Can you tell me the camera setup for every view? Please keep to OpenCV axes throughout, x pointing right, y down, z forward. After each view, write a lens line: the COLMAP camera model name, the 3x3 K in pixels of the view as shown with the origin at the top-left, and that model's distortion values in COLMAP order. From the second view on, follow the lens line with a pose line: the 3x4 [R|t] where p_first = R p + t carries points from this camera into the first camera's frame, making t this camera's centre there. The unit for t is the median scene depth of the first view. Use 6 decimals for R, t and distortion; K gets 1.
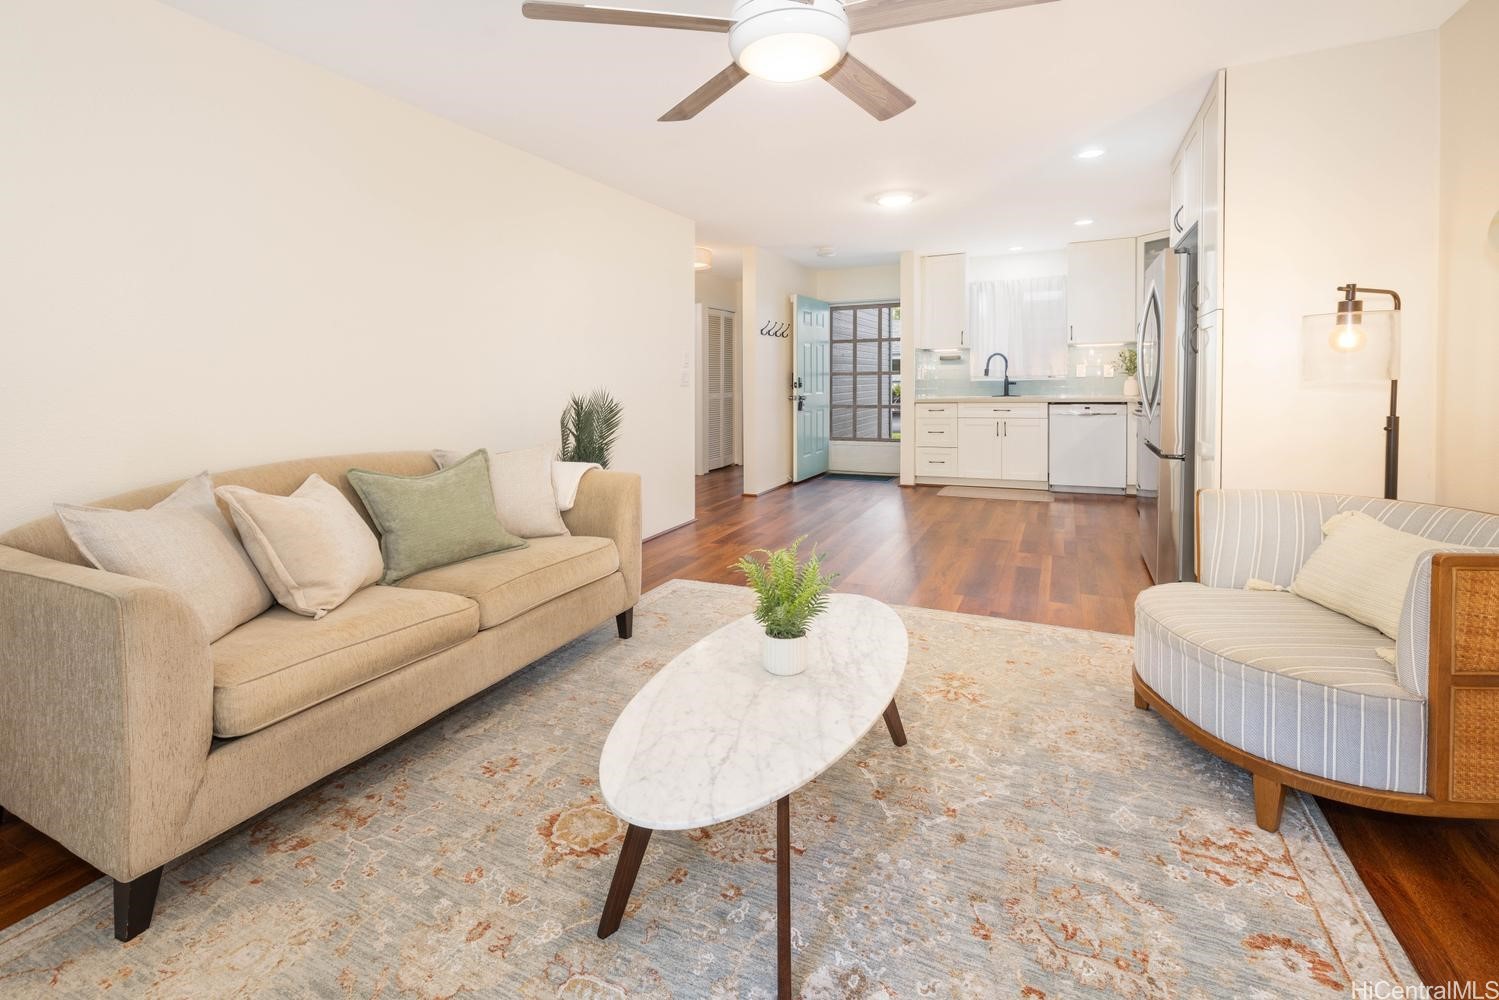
lens RADIAL K [[654.0, 0, 751.5], [0, 654.0, 383.4], [0, 0, 1]] dist [0.000271, 0.000085]
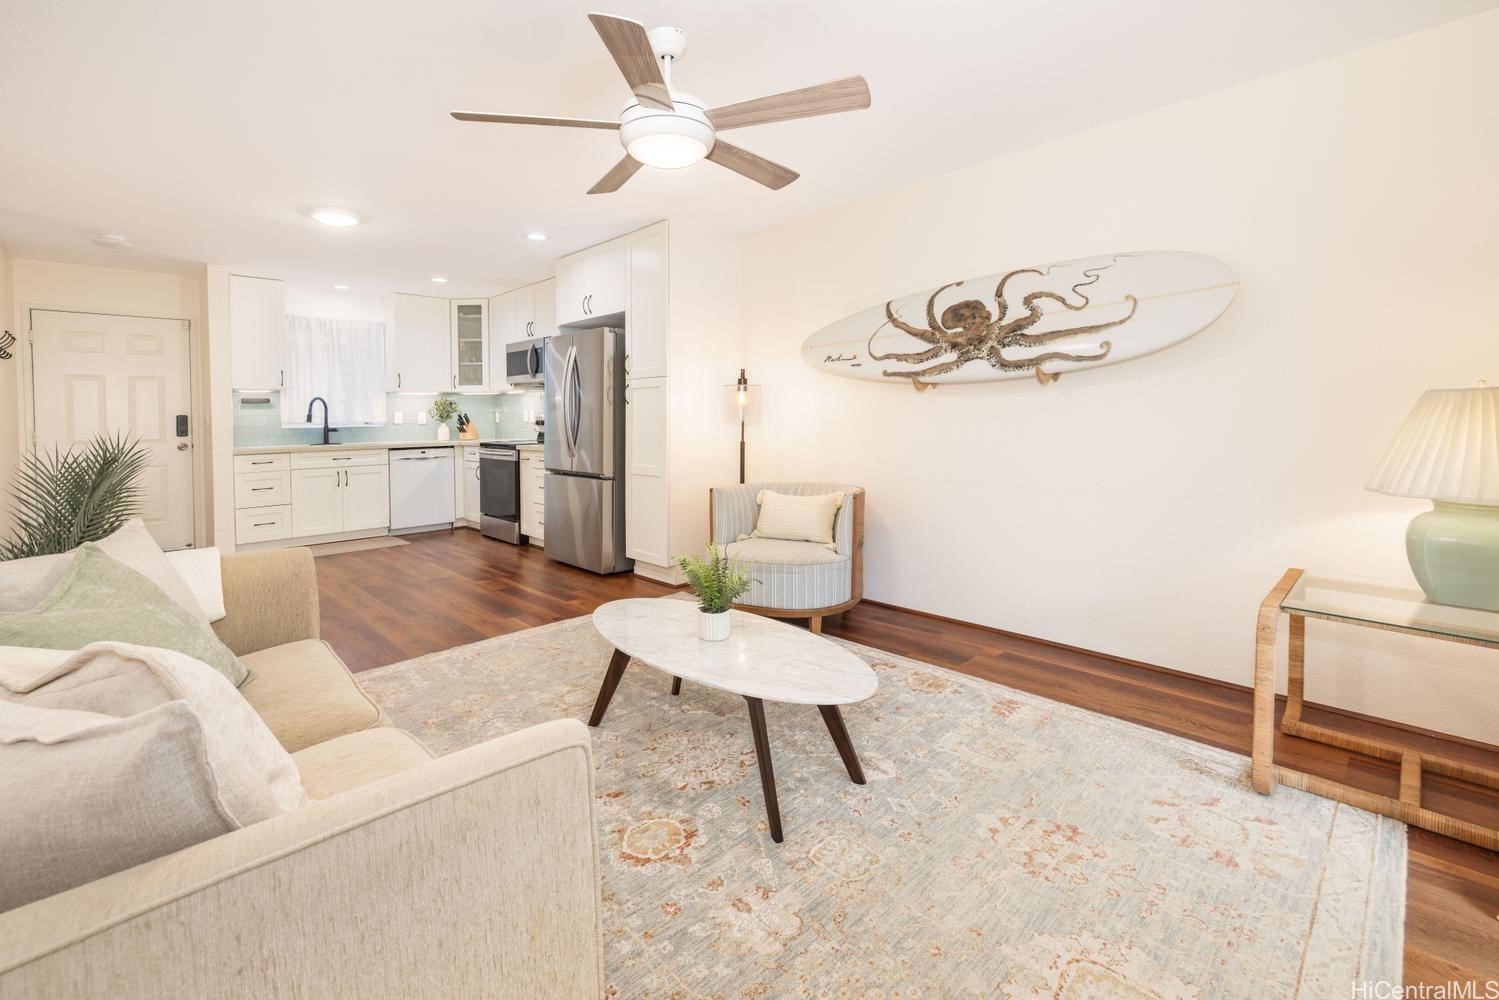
lens RADIAL K [[655.9, 0, 750.0], [0, 655.9, 442.4], [0, 0, 1]] dist [0.000660, 0.000033]
pose [[0.353888, -0.025994, 0.934926, -0.299739], [0.013075, 0.999654, 0.022845, 0.004152], [-0.935196, 0.004140, 0.354105, 0.121935]]
